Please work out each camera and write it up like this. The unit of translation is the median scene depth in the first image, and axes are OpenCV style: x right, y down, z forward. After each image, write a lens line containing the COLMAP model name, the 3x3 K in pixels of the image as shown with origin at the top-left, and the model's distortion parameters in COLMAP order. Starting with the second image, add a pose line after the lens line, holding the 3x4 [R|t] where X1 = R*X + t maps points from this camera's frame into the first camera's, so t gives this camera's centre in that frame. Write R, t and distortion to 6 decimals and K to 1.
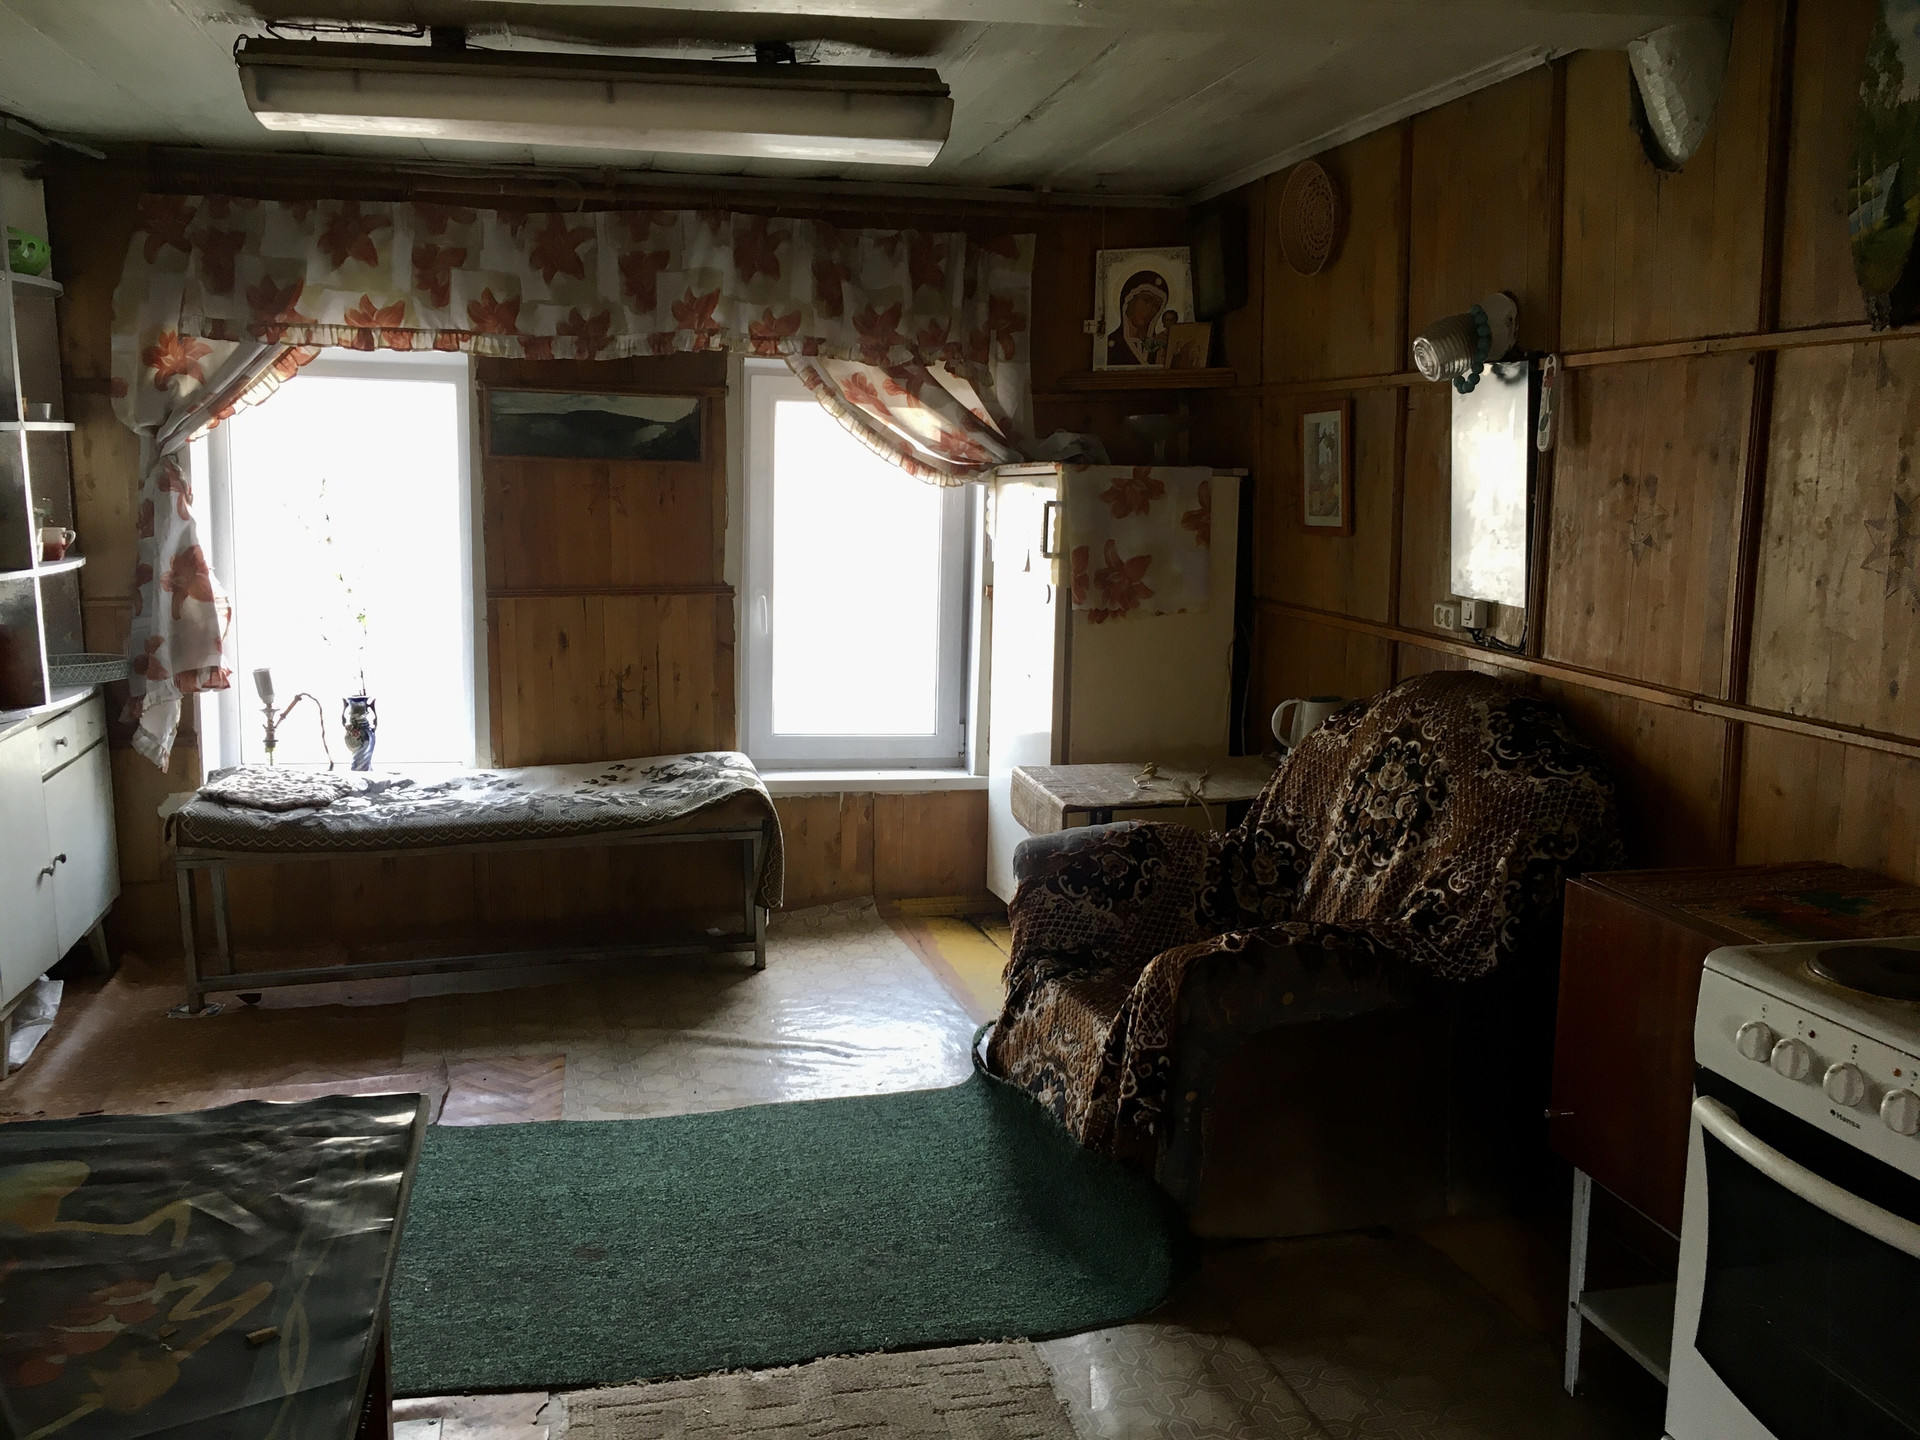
lens RADIAL K [[1629.0, 0, 960.0], [0, 1629.0, 720.0], [0, 0, 1]] dist [0.074267, -0.097354]
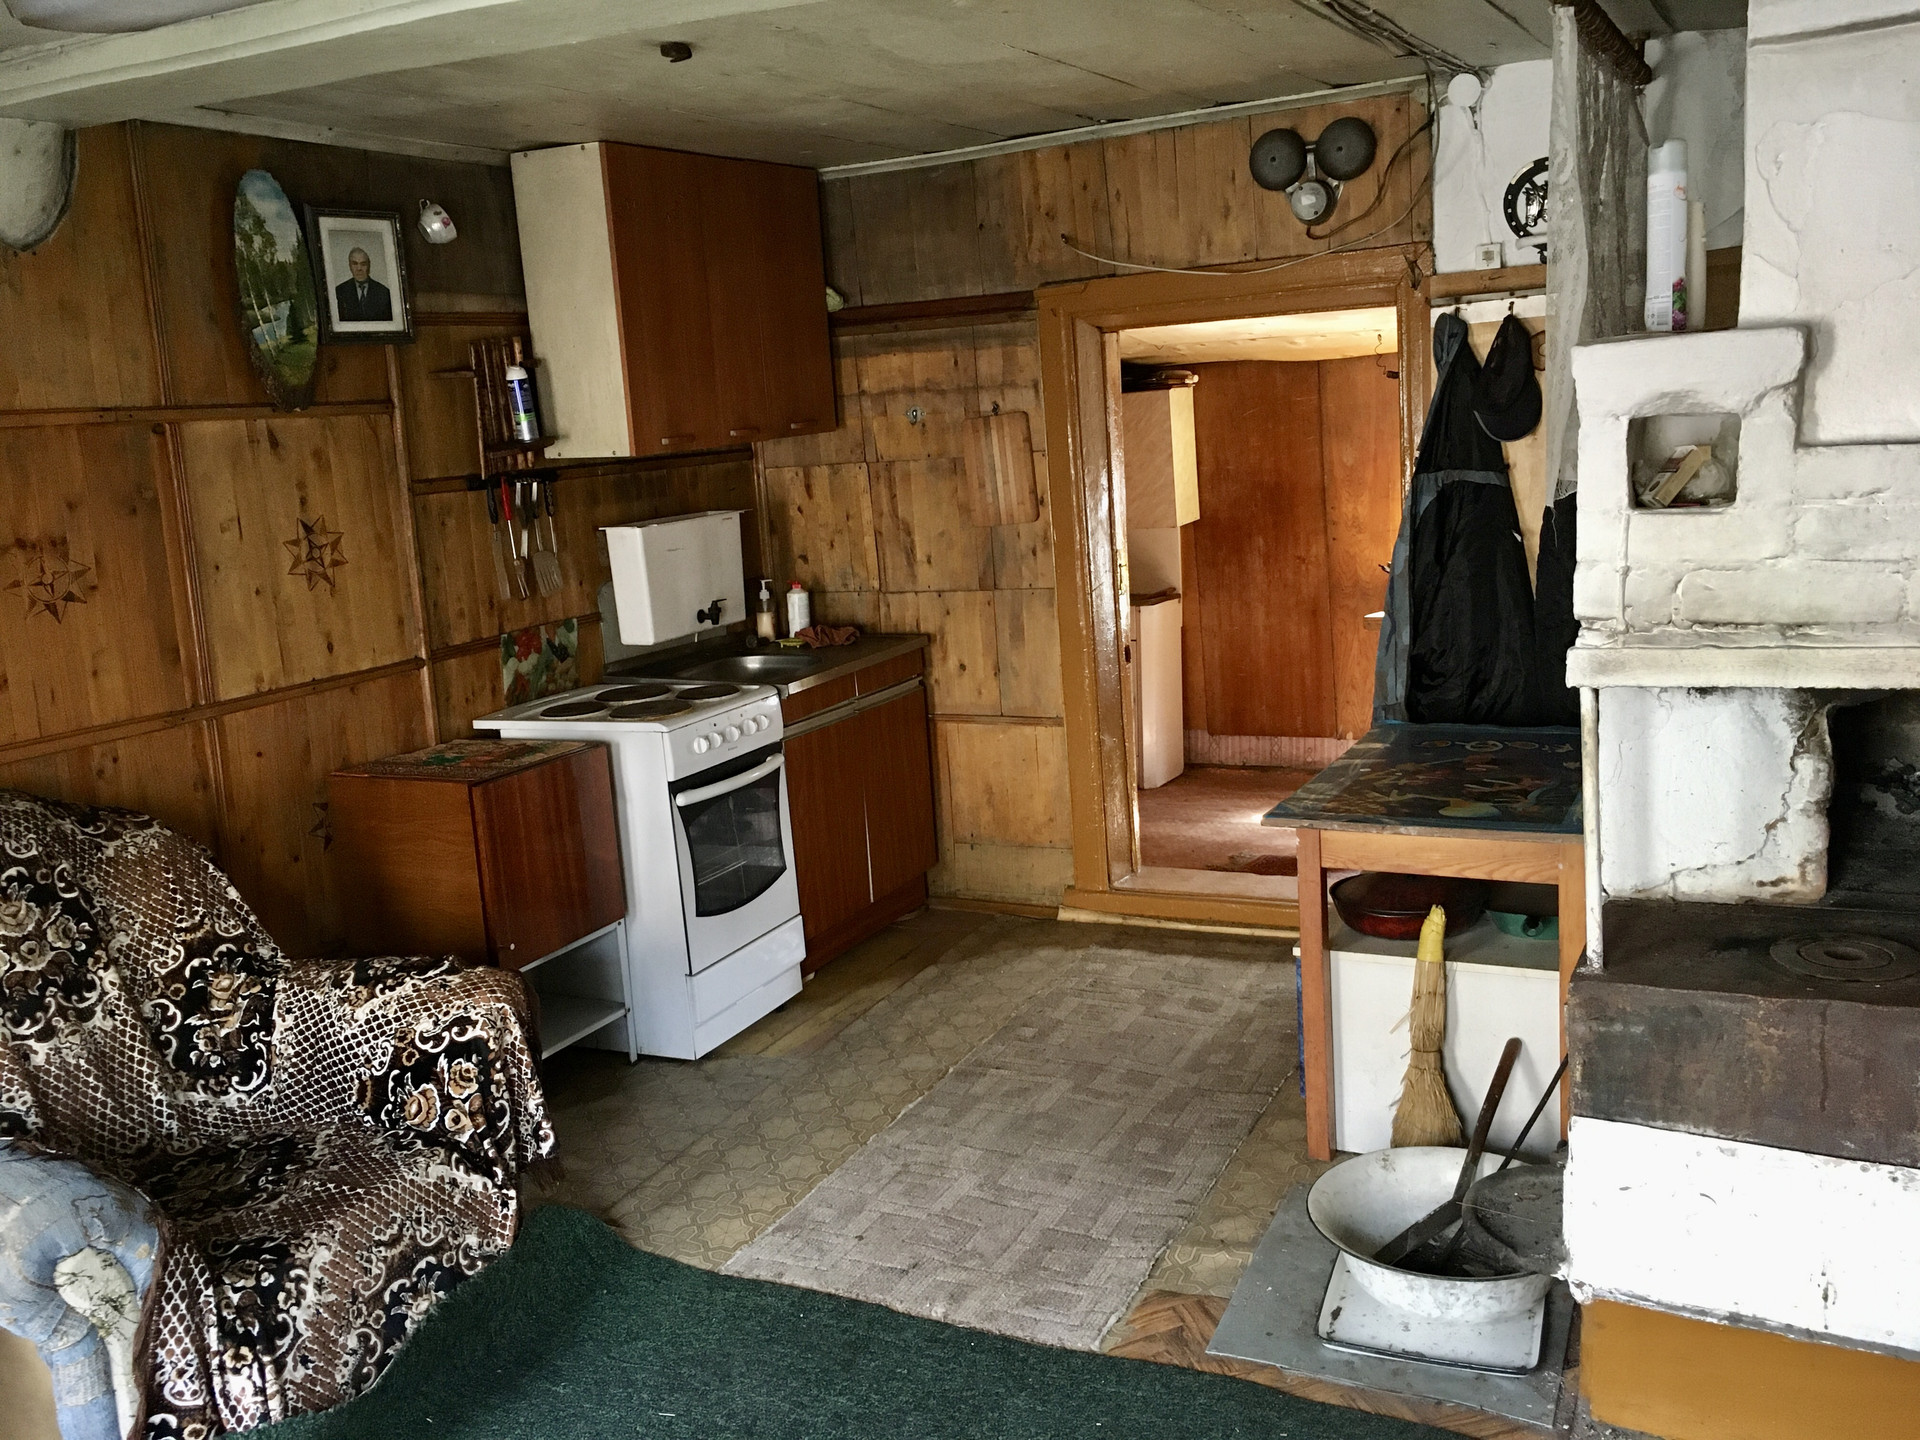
lens RADIAL K [[1629.0, 0, 960.0], [0, 1629.0, 720.0], [0, 0, 1]] dist [0.074267, -0.097354]
pose [[-0.768385, -0.076718, 0.635373, -0.858692], [0.158236, 0.939191, 0.304764, -0.328603], [-0.620118, 0.334715, -0.709521, 1.753764]]
